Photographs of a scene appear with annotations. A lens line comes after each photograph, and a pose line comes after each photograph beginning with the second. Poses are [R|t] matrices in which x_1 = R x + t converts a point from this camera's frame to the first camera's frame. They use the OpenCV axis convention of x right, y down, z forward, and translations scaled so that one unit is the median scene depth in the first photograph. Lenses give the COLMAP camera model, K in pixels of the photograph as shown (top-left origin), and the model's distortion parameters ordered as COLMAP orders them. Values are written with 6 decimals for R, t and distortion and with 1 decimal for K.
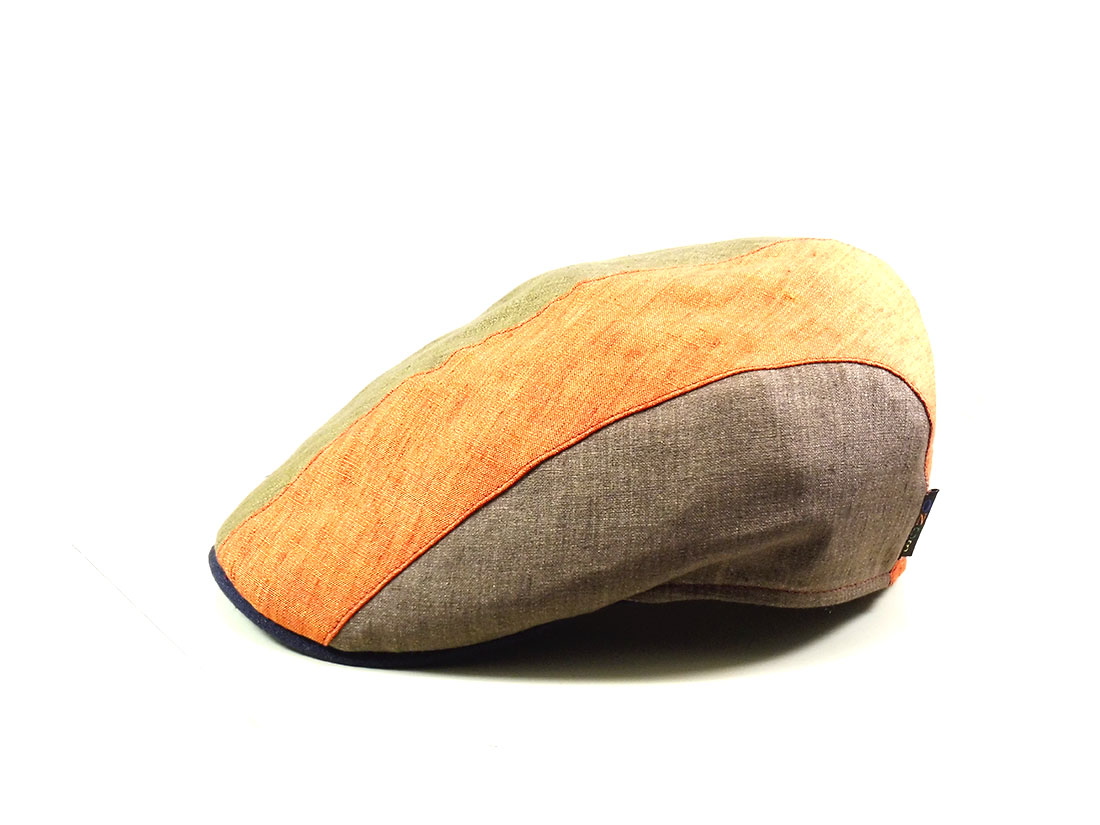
lens RADIAL K [[2878.7, 0, 550.0], [0, 2878.7, 412.5], [0, 0, 1]] dist [0.028587, -0.354517]
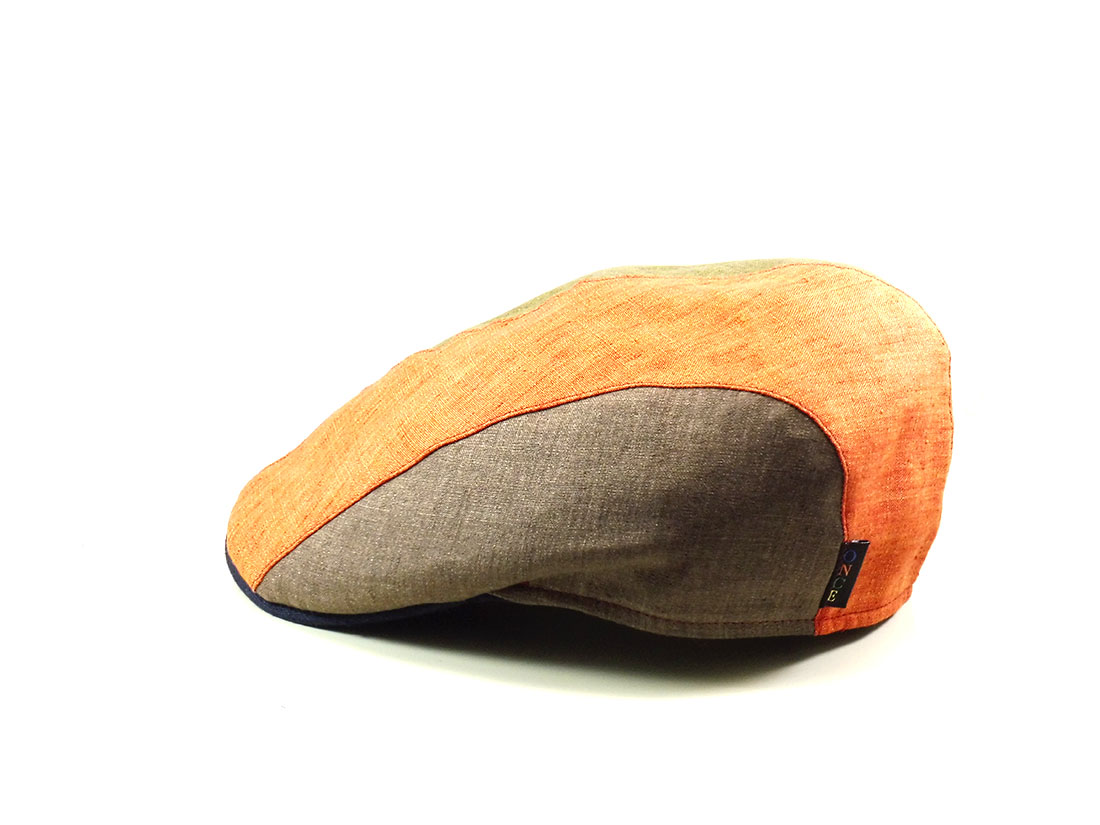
lens RADIAL K [[2878.7, 0, 550.0], [0, 2878.7, 412.5], [0, 0, 1]] dist [0.028587, -0.354517]
pose [[0.876677, 0.136471, -0.461316, 0.496421], [-0.135620, 0.990136, 0.035181, -0.035880], [0.461567, 0.031722, 0.886538, 0.117469]]
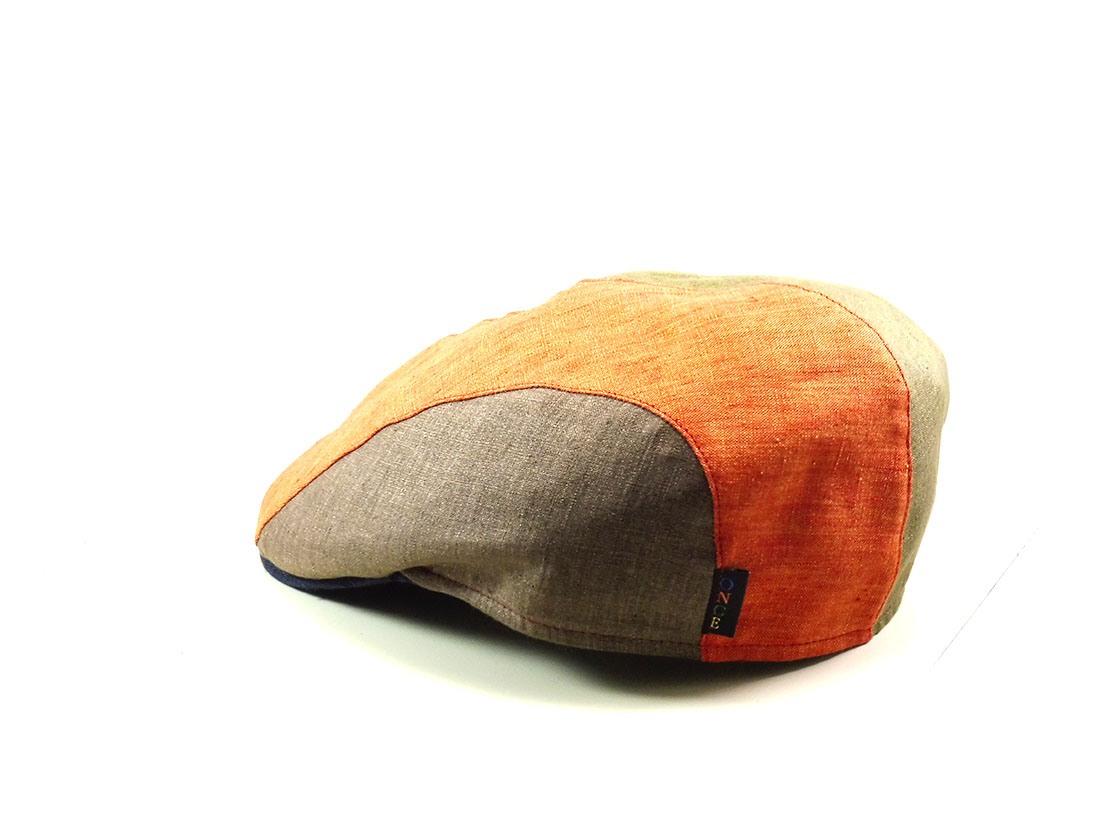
lens RADIAL K [[2878.7, 0, 550.0], [0, 2878.7, 412.5], [0, 0, 1]] dist [0.028587, -0.354517]
pose [[0.622586, 0.223376, -0.749993, 0.809445], [-0.223322, 0.969256, 0.103296, -0.108039], [0.750009, 0.103179, 0.653330, 0.364905]]
